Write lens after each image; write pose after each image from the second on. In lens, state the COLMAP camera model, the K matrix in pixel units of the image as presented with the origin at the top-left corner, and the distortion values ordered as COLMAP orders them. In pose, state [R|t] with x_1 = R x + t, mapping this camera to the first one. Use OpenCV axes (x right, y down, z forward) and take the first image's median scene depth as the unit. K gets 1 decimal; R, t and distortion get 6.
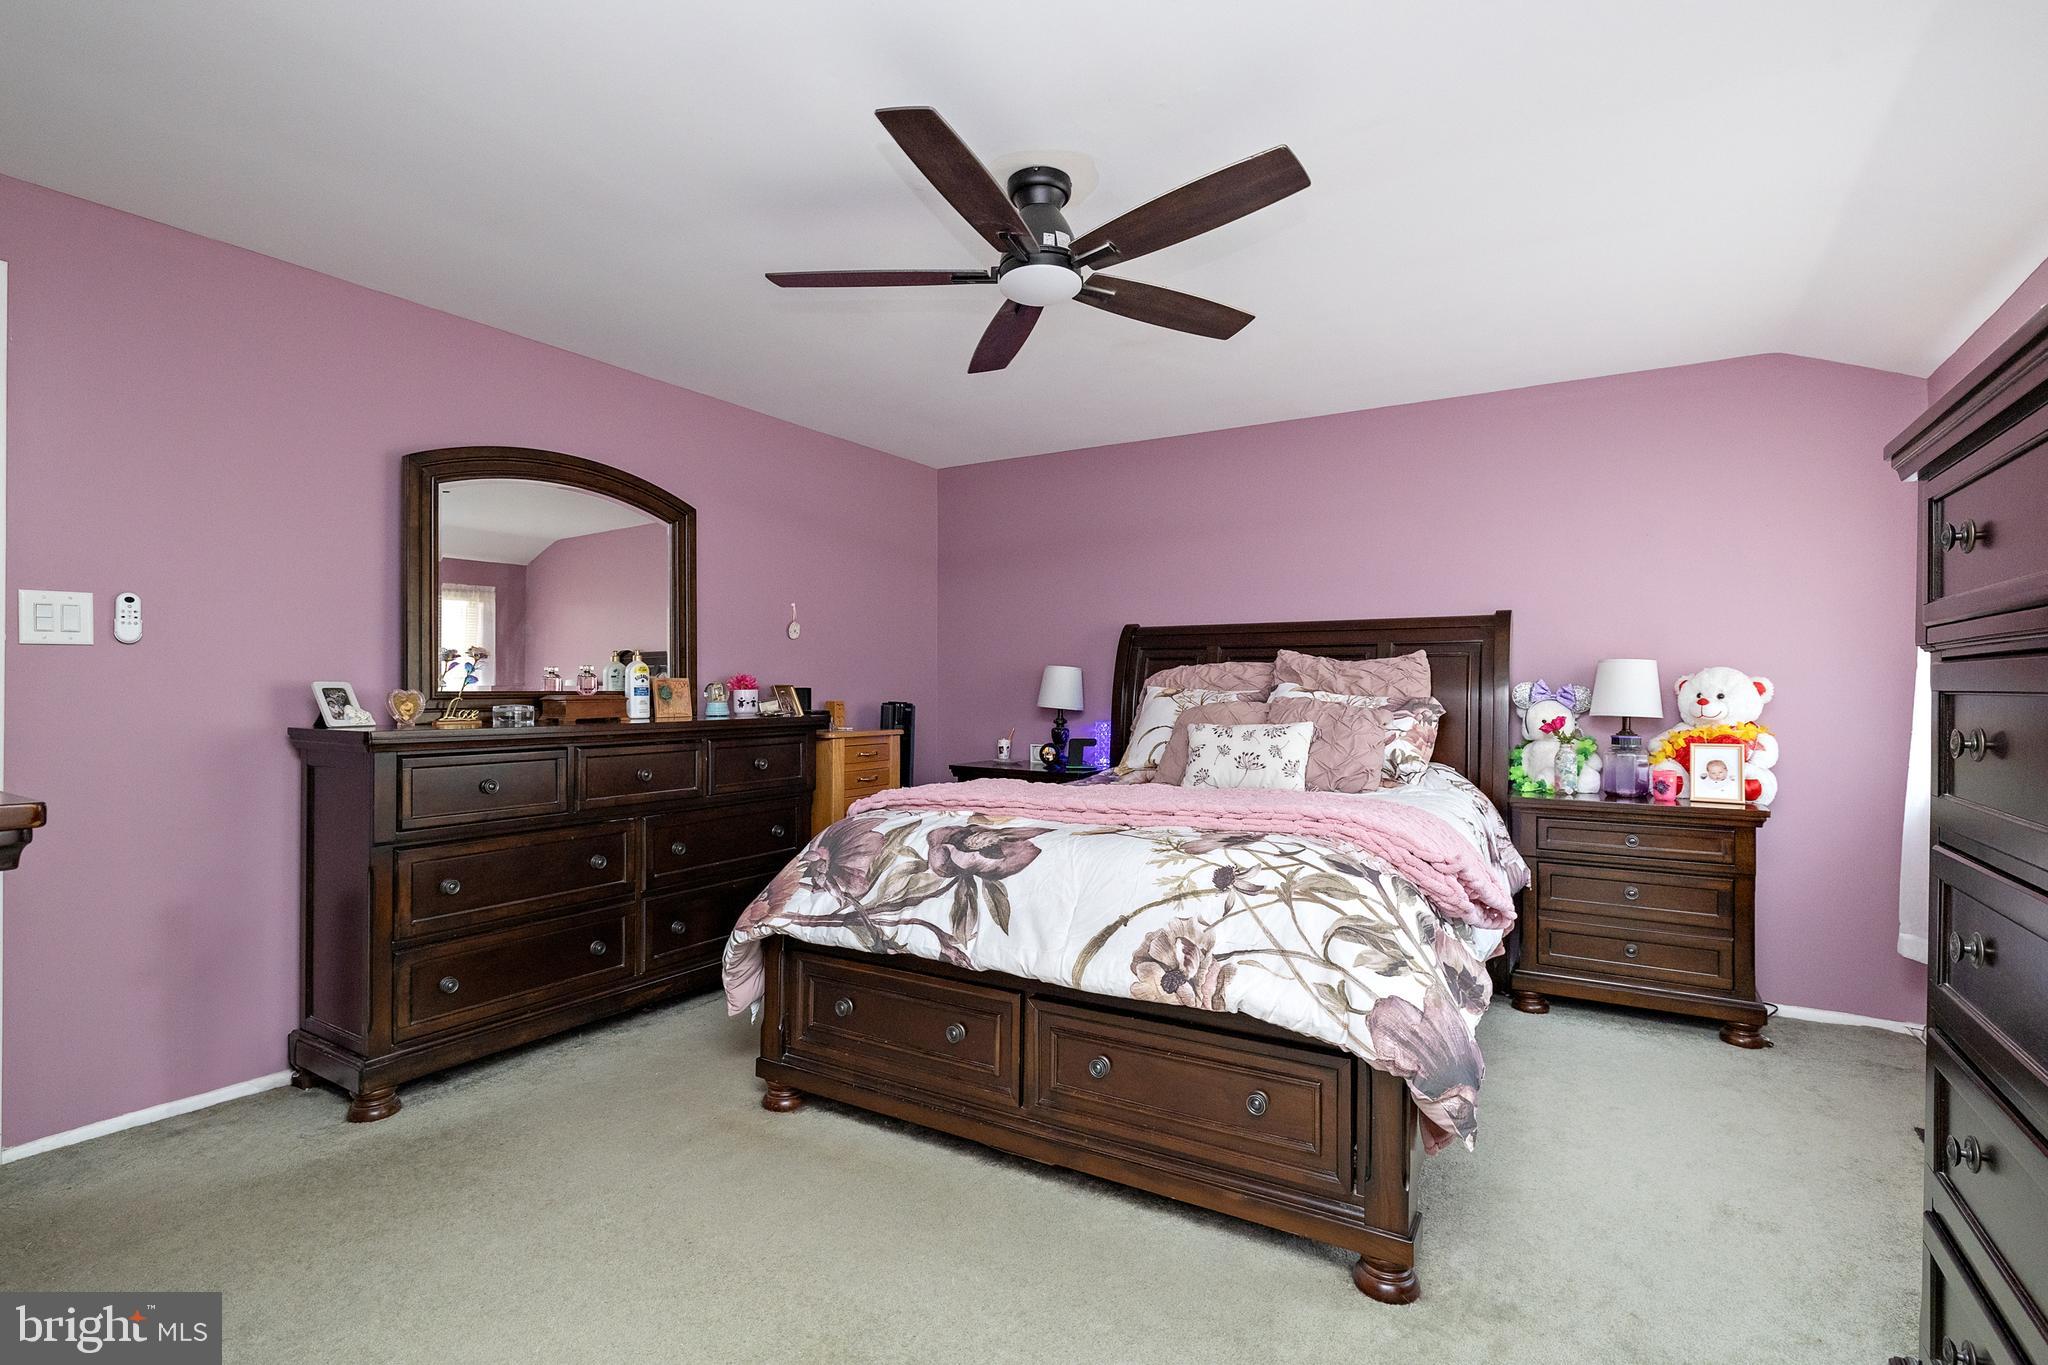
lens RADIAL K [[968.0, 0, 1035.2], [0, 968.0, 705.1], [0, 0, 1]] dist [-0.002425, 0.000169]
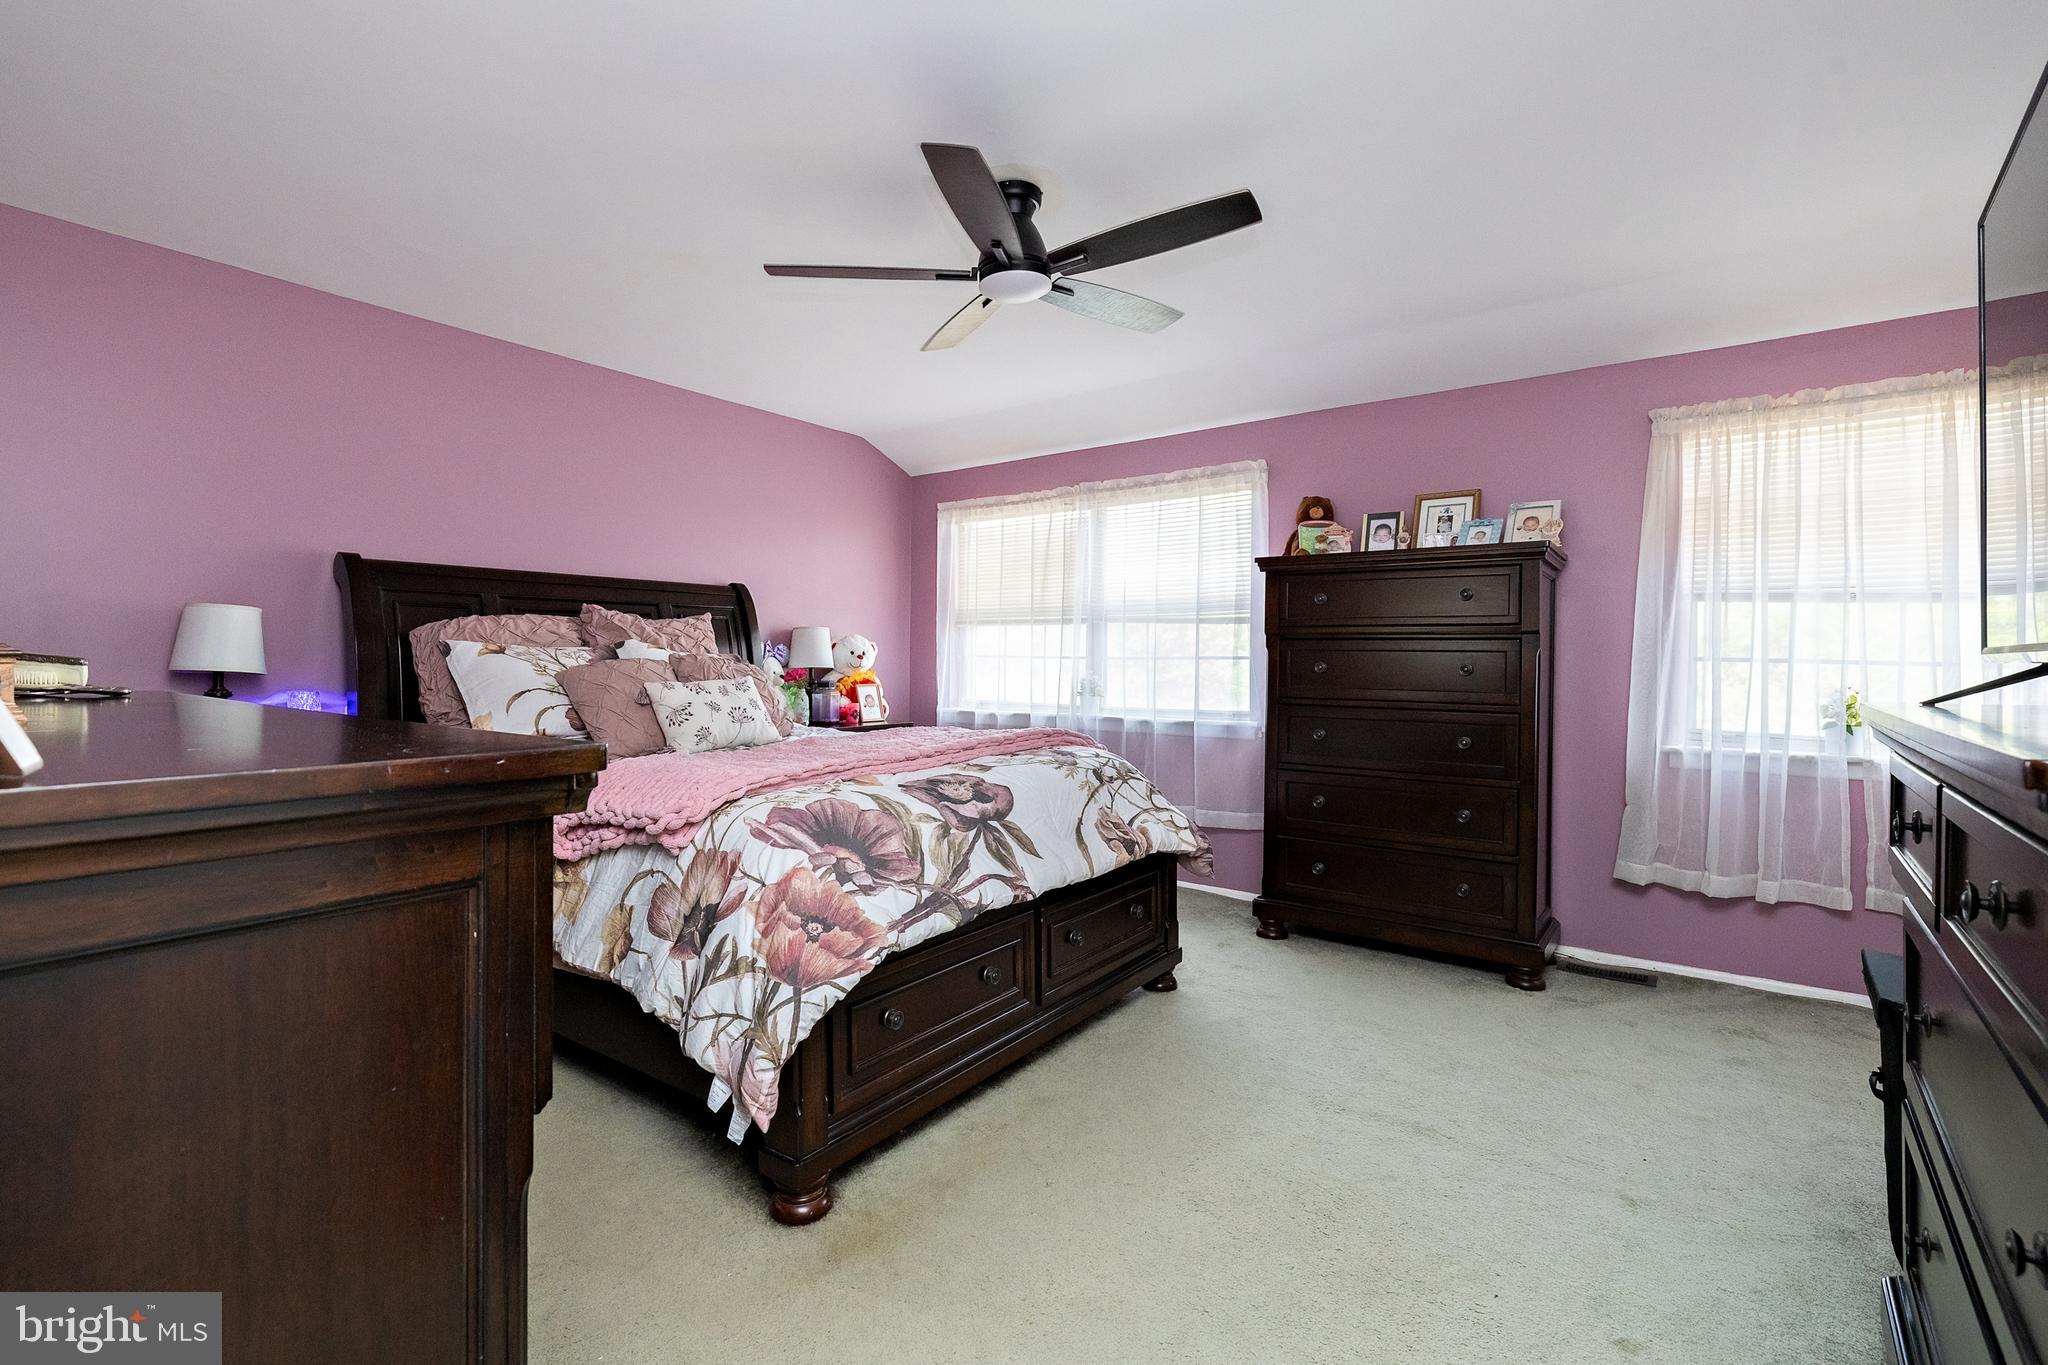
lens RADIAL K [[935.6, 0, 986.6], [0, 935.6, 686.0], [0, 0, 1]] dist [0.033700, -0.000156]
pose [[0.105696, -0.032706, 0.993860, -0.937350], [0.012824, 0.999421, 0.031526, -0.002193], [-0.994316, 0.009413, 0.106054, 0.783826]]
